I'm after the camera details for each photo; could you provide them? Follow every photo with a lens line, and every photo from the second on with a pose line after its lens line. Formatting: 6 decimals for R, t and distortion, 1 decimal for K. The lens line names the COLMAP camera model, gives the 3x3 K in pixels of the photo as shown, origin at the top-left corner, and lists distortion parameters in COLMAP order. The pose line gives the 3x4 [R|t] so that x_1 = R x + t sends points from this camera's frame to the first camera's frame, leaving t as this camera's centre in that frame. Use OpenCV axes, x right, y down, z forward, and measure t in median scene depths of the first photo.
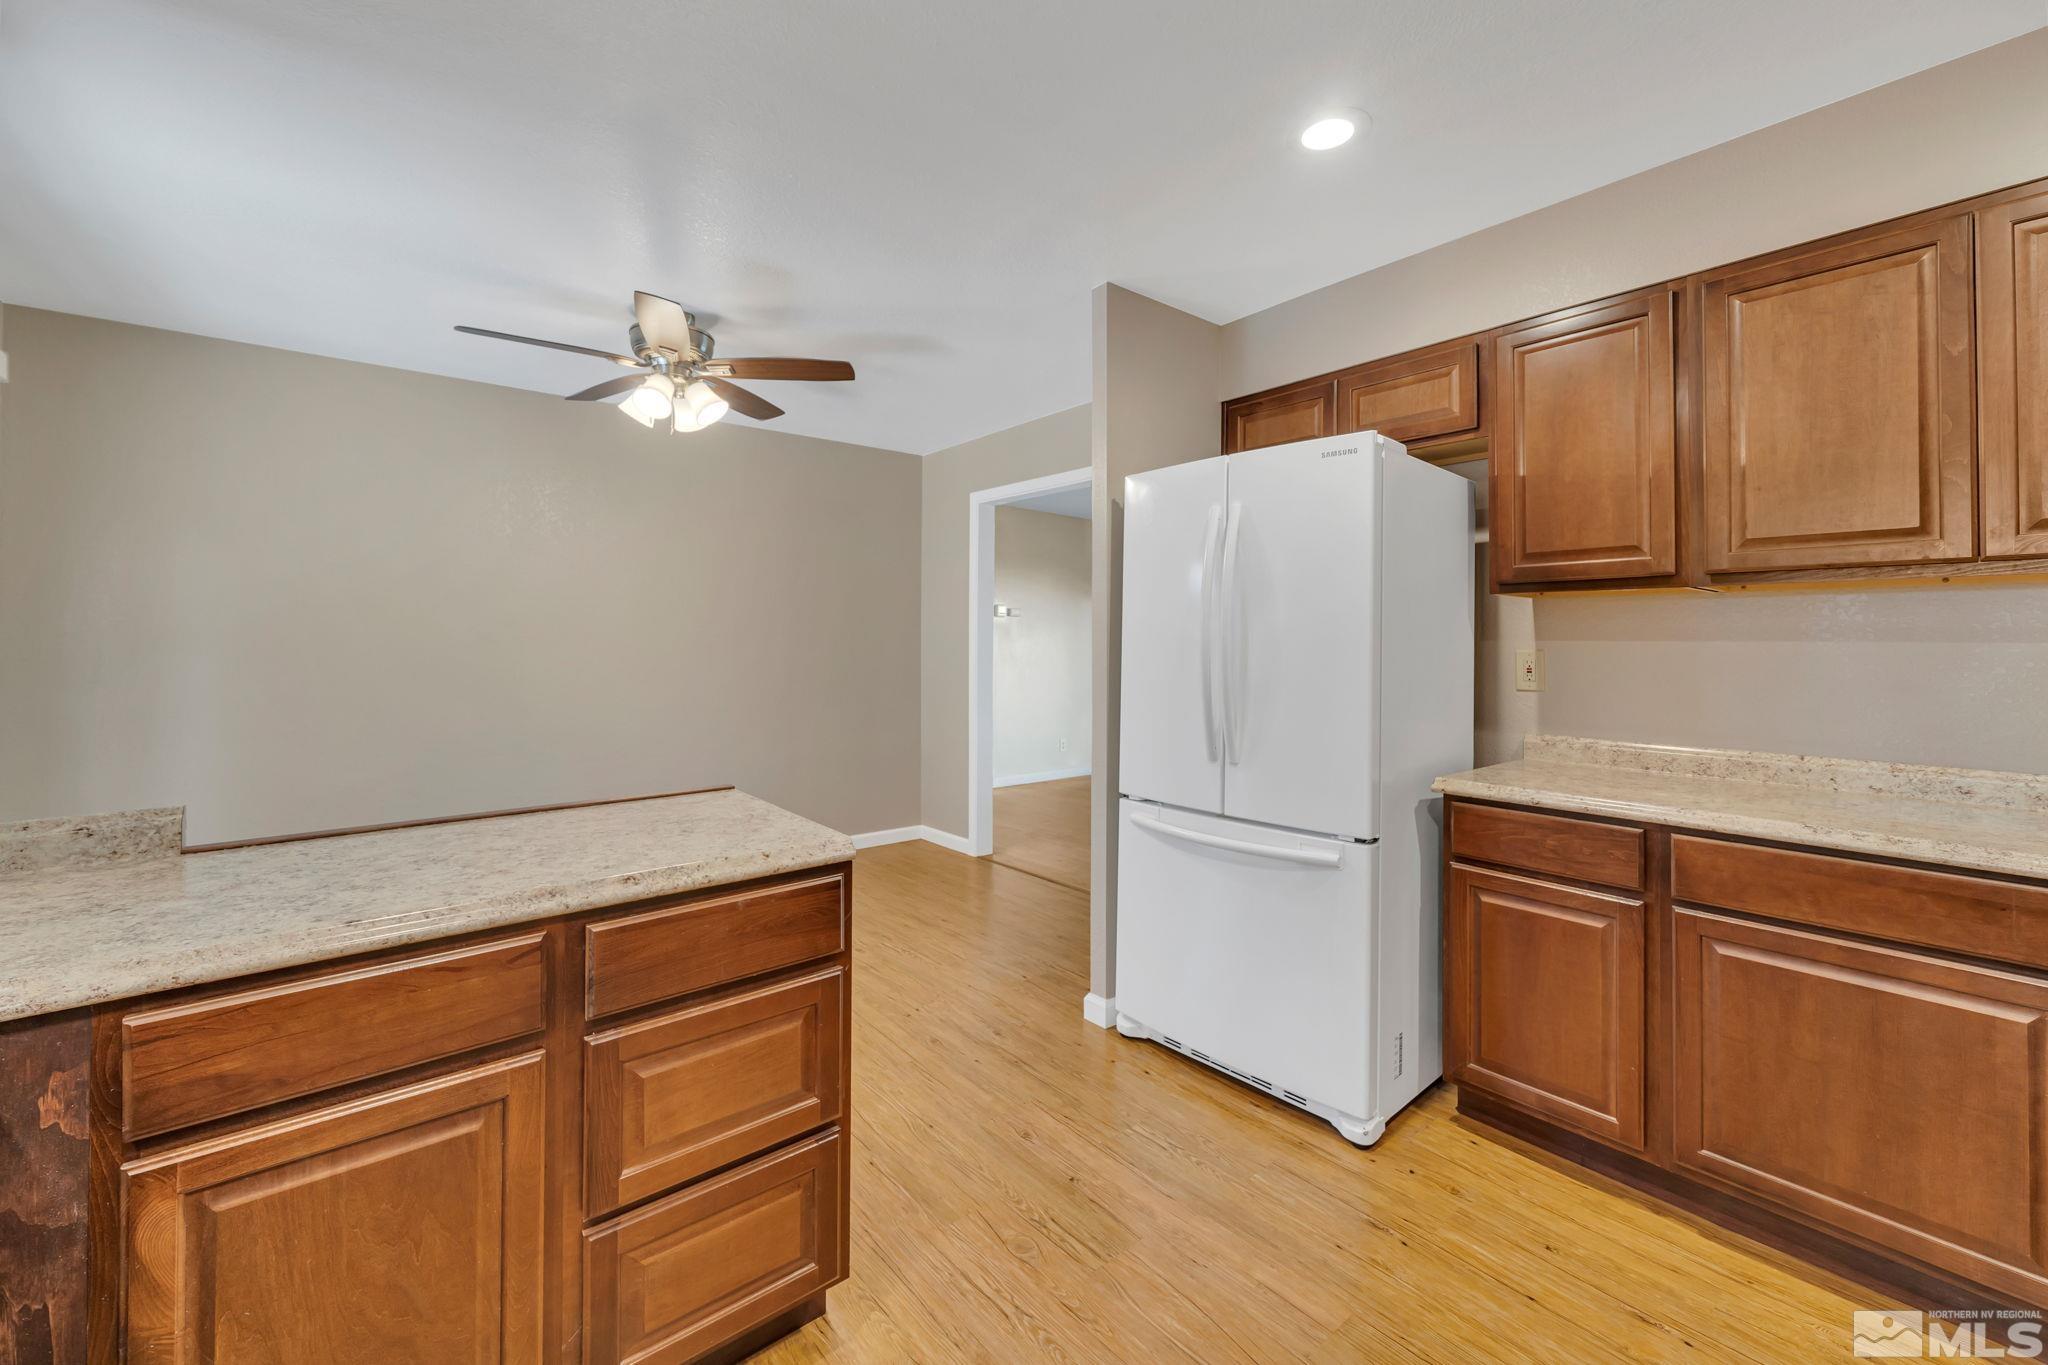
lens RADIAL K [[821.4, 0, 1010.2], [0, 821.4, 648.5], [0, 0, 1]] dist [-0.005298, -0.000540]
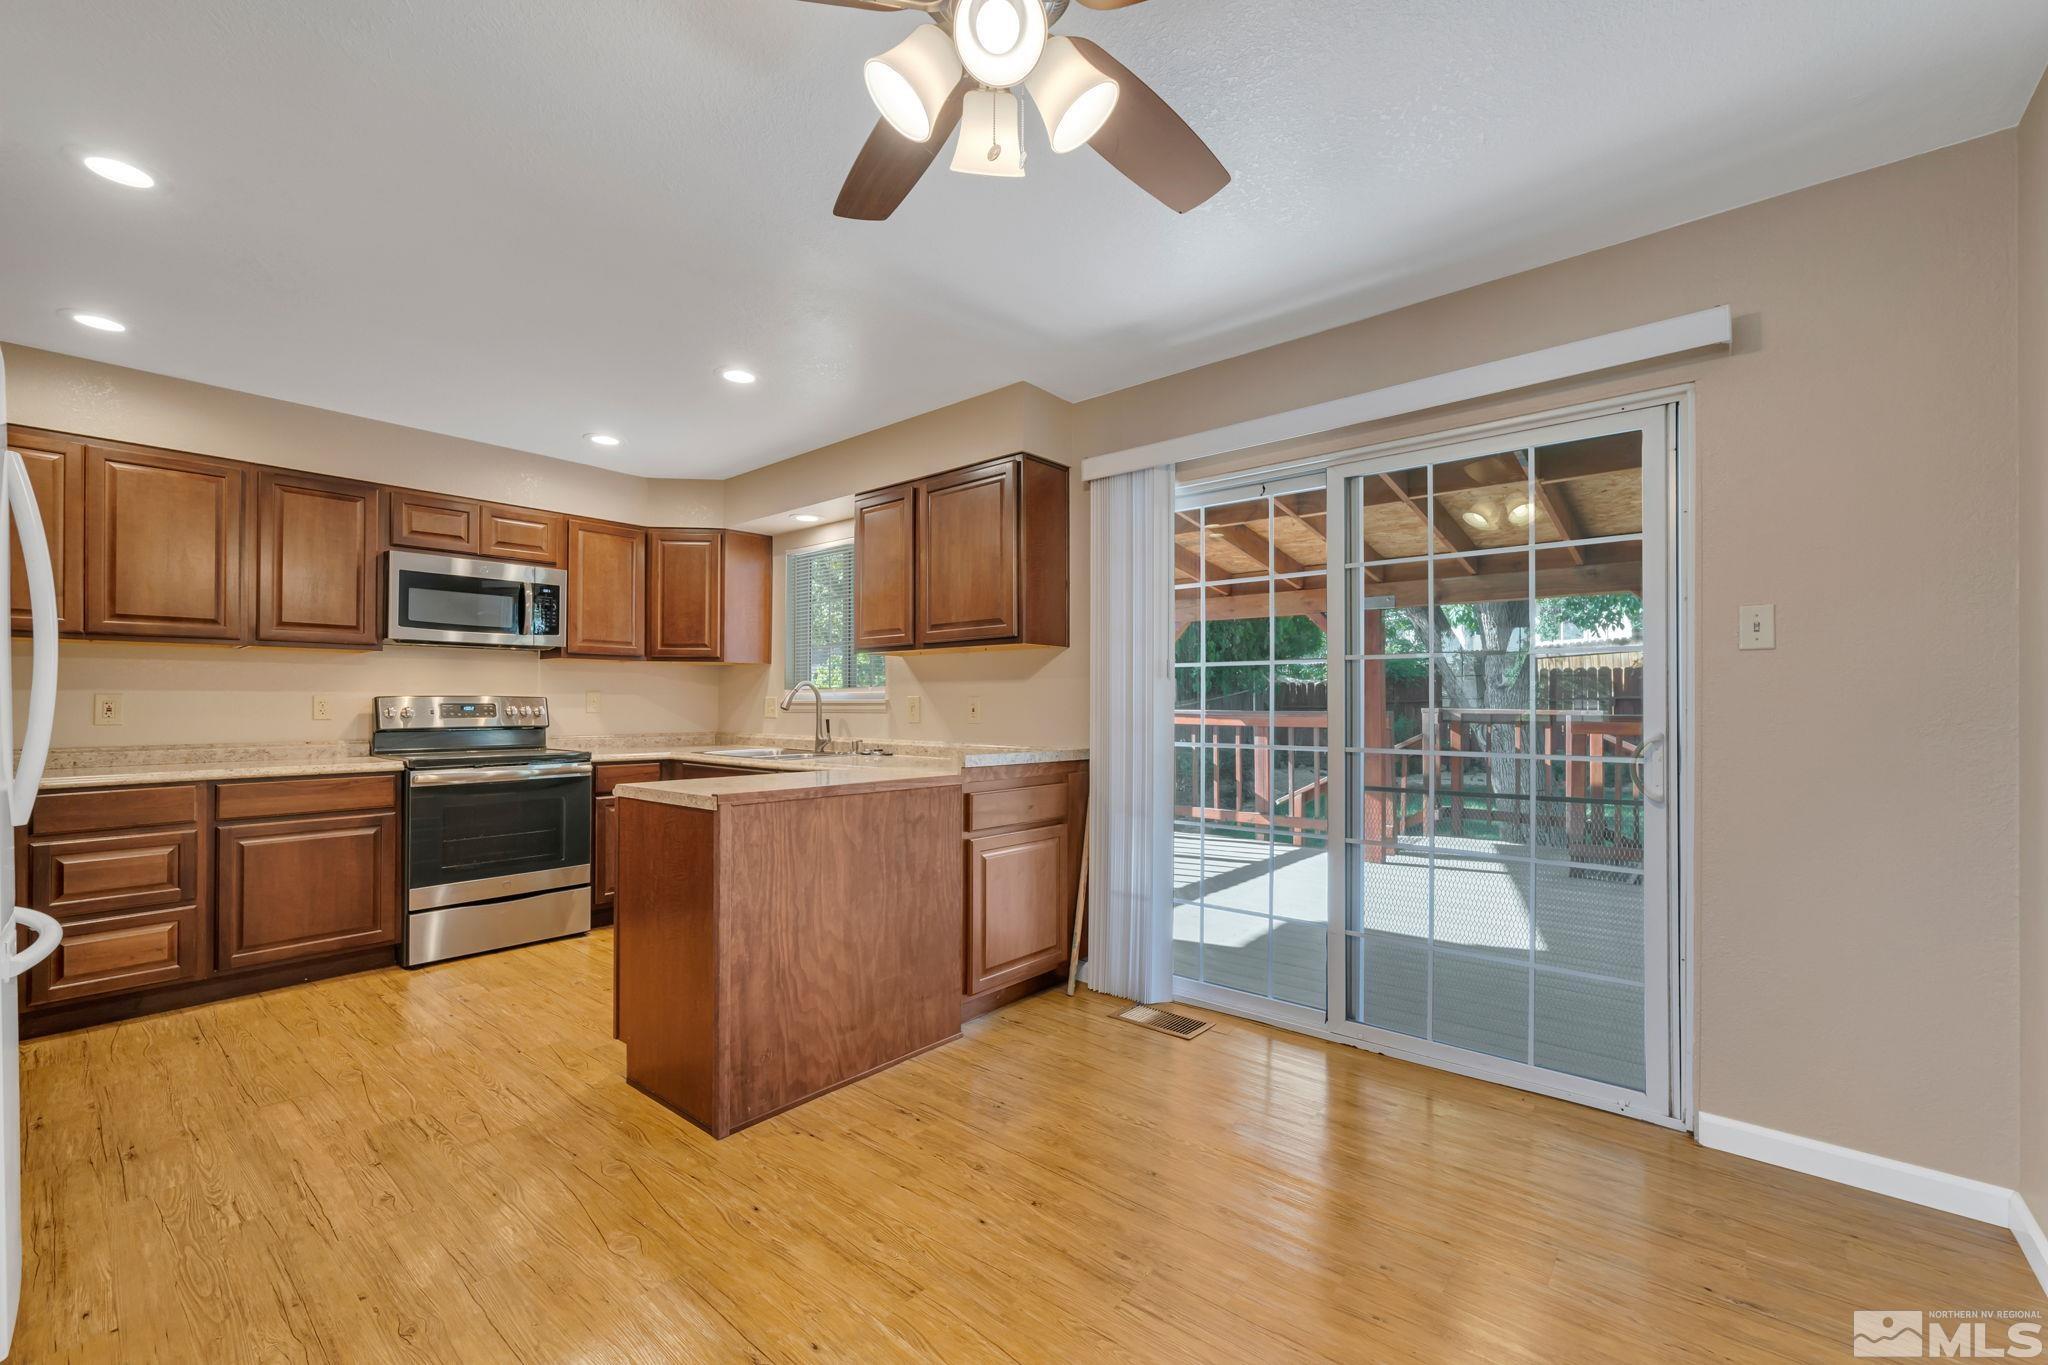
lens RADIAL K [[821.4, 0, 1024.2], [0, 821.4, 698.5], [0, 0, 1]] dist [-0.005298, -0.000540]
pose [[-0.980270, 0.001859, -0.197655, -0.570256], [0.002132, 0.999997, -0.001168, 0.041026], [0.197652, -0.001566, -0.980271, 2.315438]]
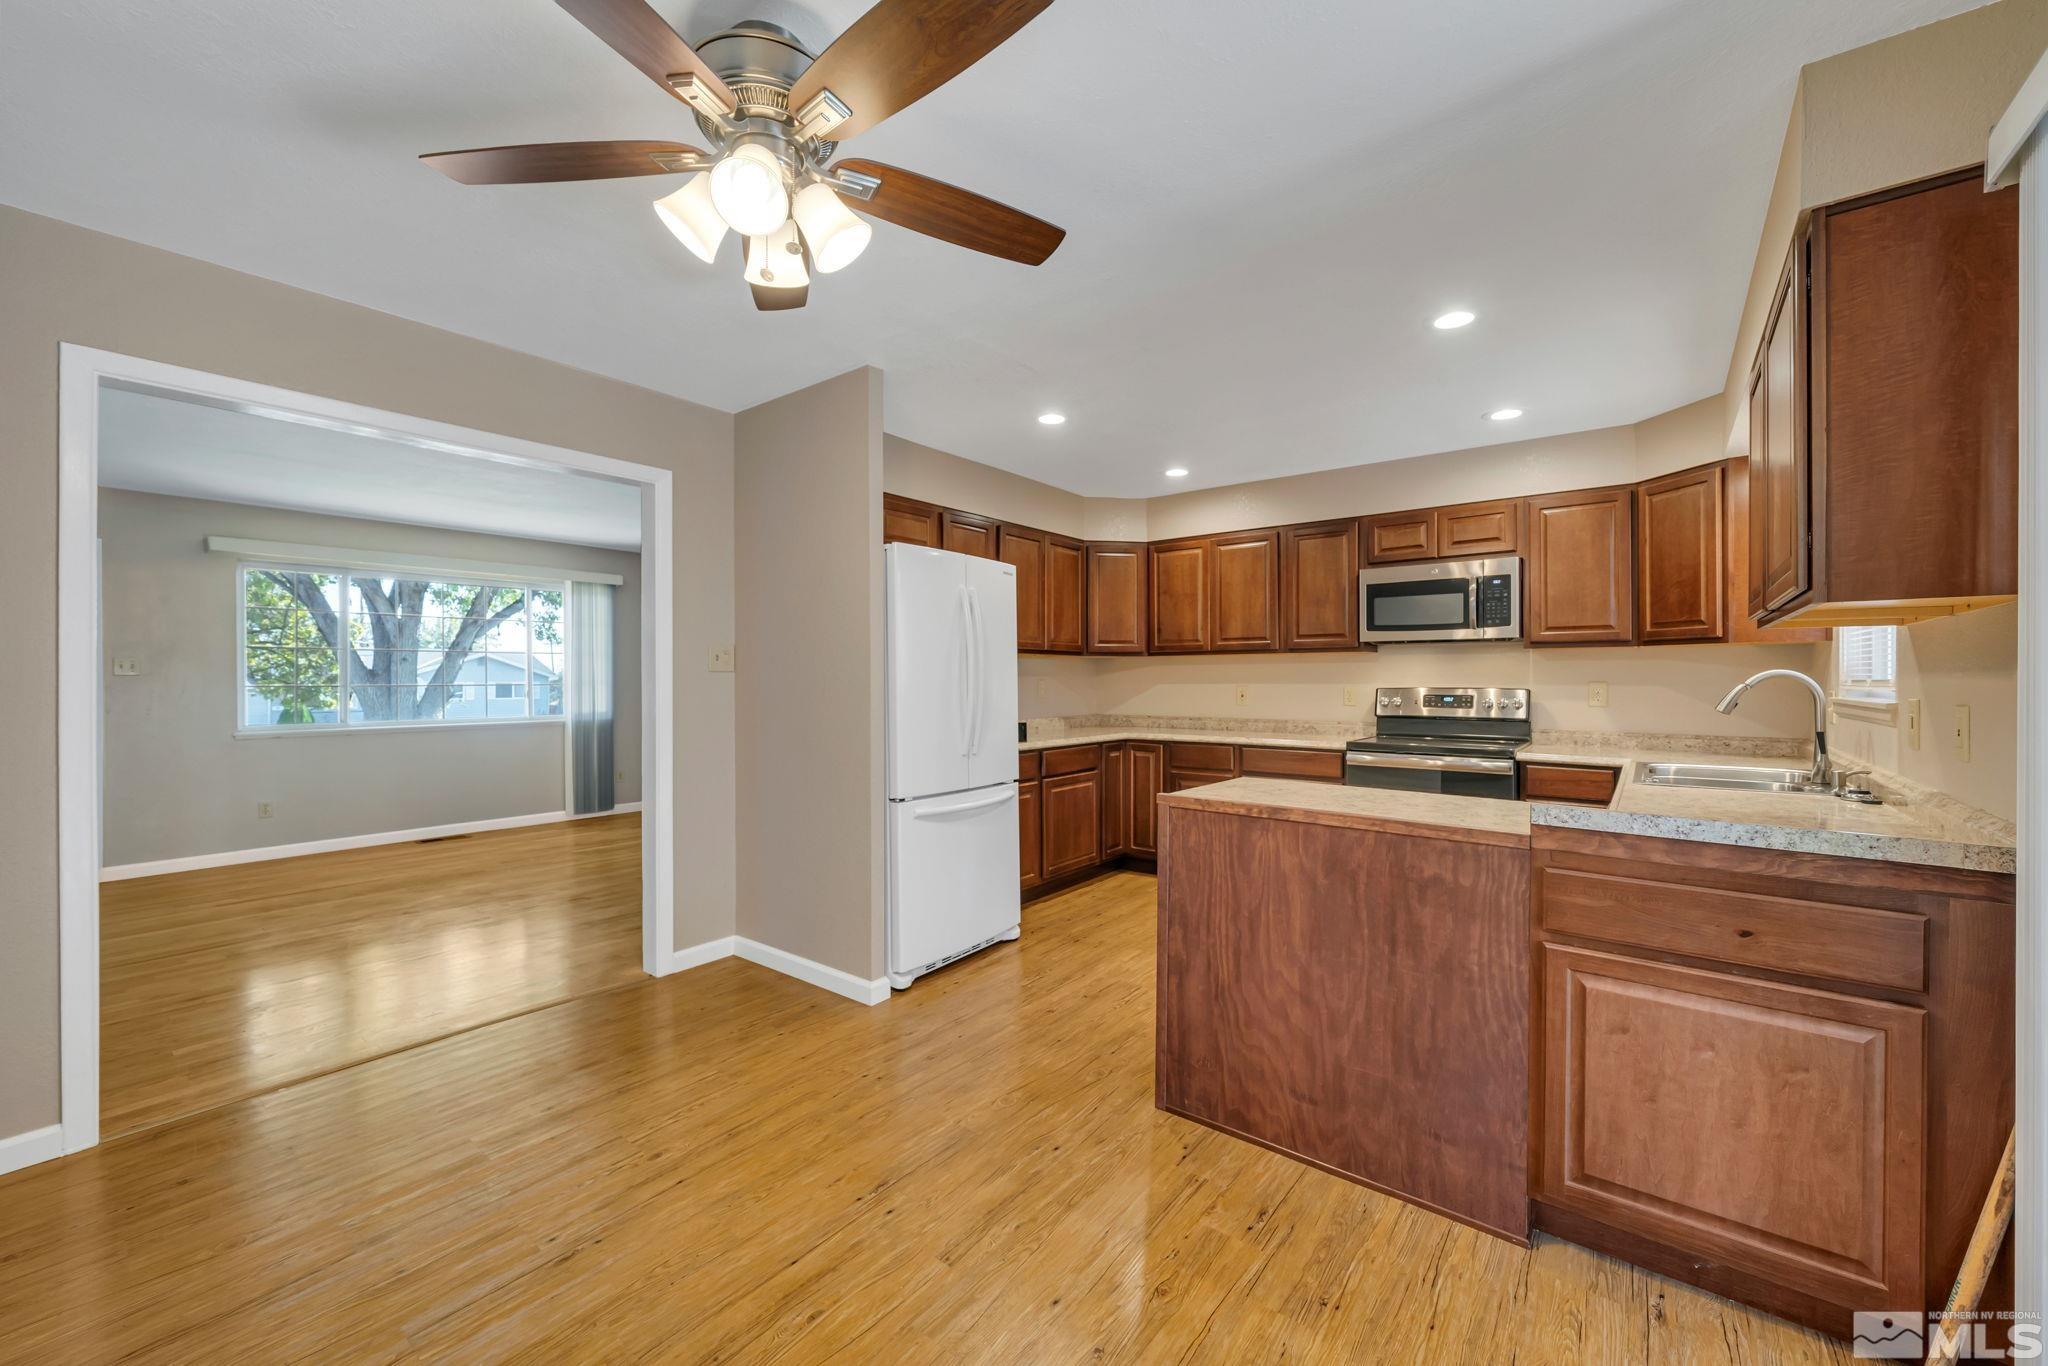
lens RADIAL K [[800.2, 0, 1018.8], [0, 800.2, 677.3], [0, 0, 1]] dist [-0.007869, 0.000547]
pose [[-0.230746, 0.004090, 0.973005, -1.551789], [0.004620, 0.999984, -0.003108, -0.003070], [-0.973003, 0.003778, -0.230761, 1.570889]]
